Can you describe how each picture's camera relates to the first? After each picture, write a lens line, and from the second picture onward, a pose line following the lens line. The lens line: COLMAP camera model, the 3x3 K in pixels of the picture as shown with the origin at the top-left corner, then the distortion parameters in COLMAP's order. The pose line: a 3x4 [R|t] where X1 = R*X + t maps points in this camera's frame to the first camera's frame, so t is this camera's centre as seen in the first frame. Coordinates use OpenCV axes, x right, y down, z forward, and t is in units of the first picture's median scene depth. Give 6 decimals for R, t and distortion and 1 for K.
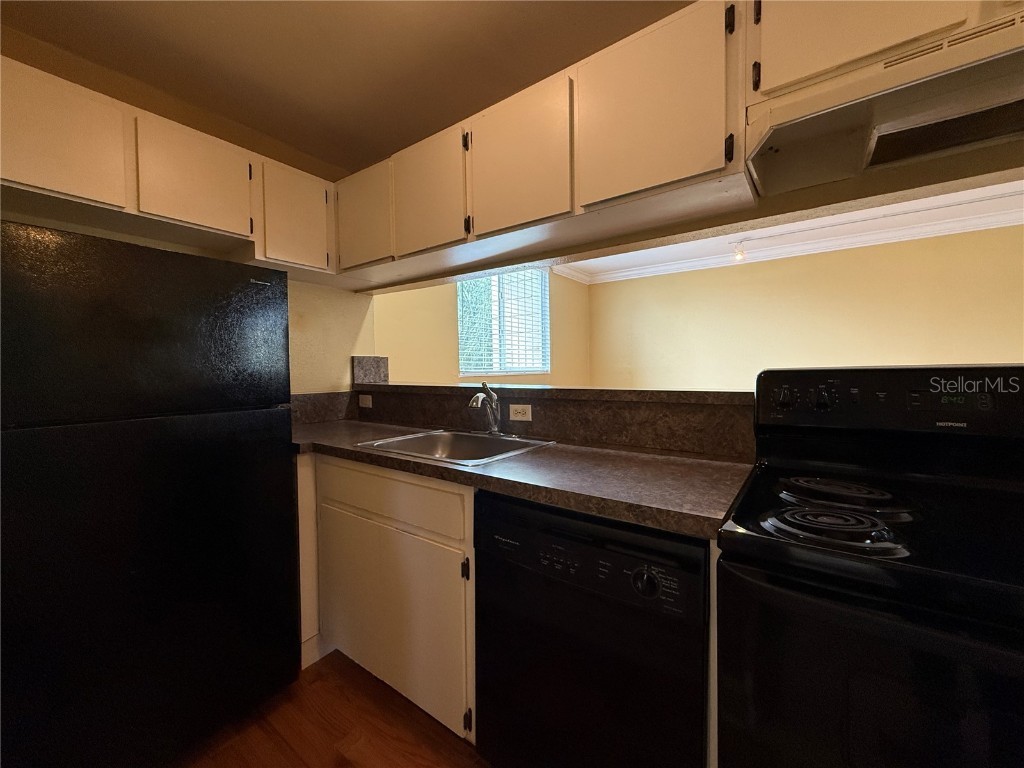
lens RADIAL K [[406.4, 0, 508.1], [0, 406.4, 382.2], [0, 0, 1]] dist [-0.001646, -0.000053]
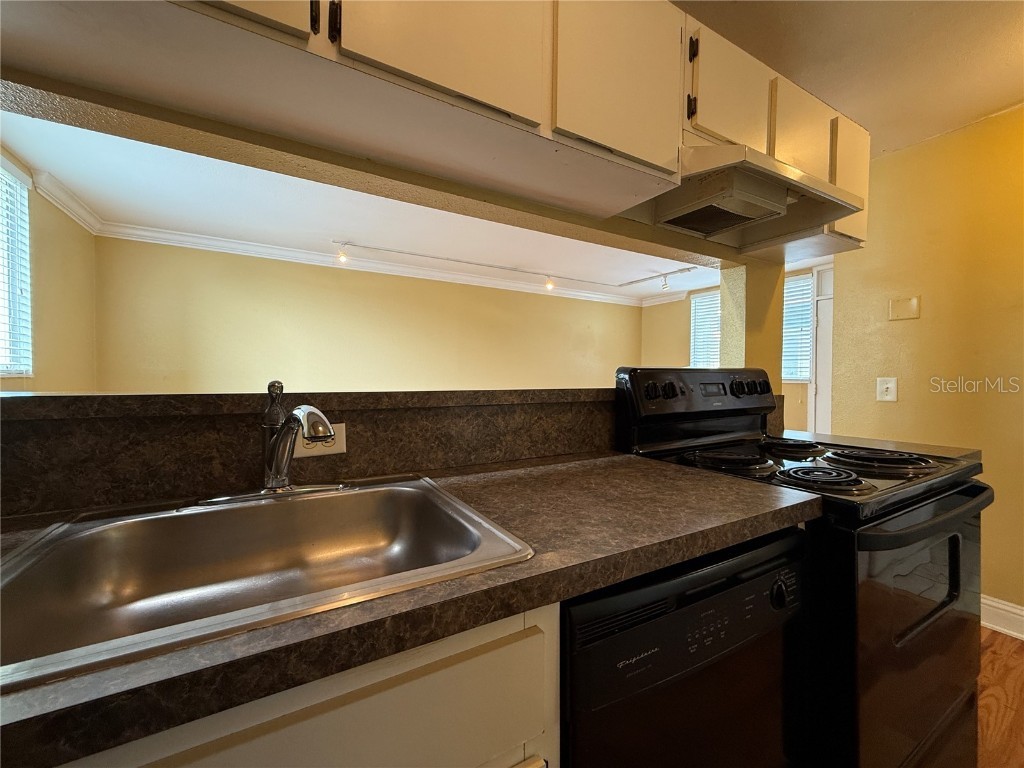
lens RADIAL K [[408.7, 0, 510.0], [0, 408.7, 382.4], [0, 0, 1]] dist [0.001079, -0.000029]
pose [[0.408257, 0.002508, 0.912863, -0.354248], [0.019941, 0.999733, -0.011665, 0.011341], [-0.912649, 0.022965, 0.408098, 0.561439]]
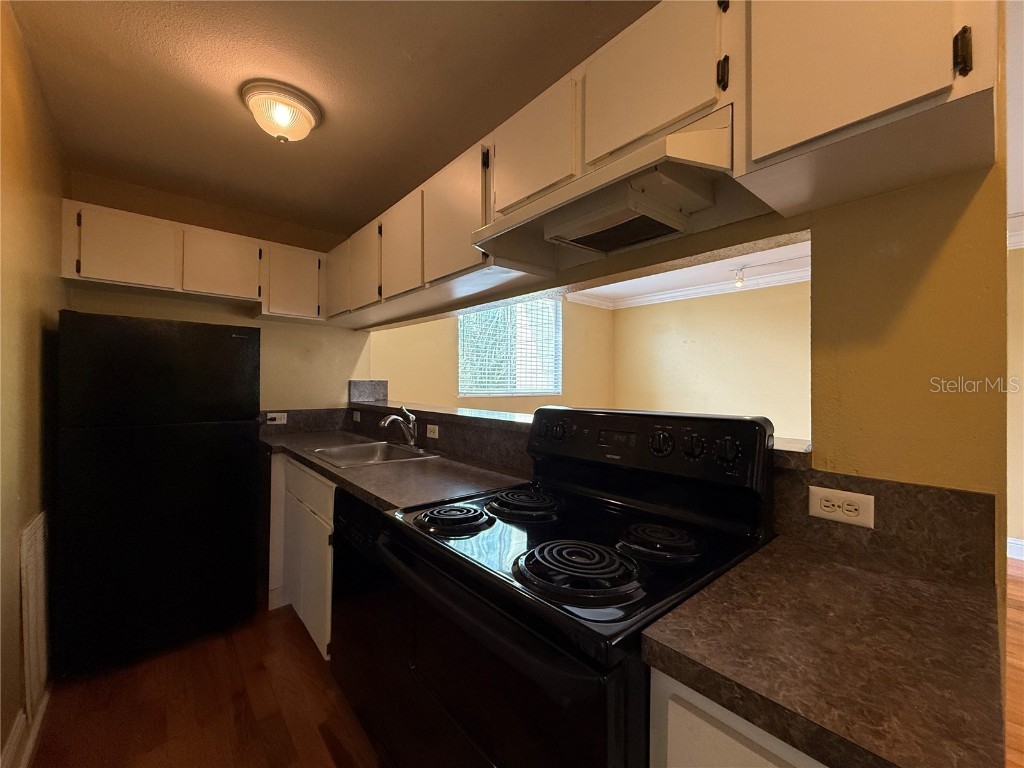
lens RADIAL K [[406.4, 0, 508.1], [0, 406.4, 382.2], [0, 0, 1]] dist [-0.001646, -0.000053]
pose [[0.974940, 0.020185, -0.221548, 0.540326], [-0.028314, 0.999035, -0.033576, -0.042365], [0.220657, 0.039007, 0.974571, -0.185714]]
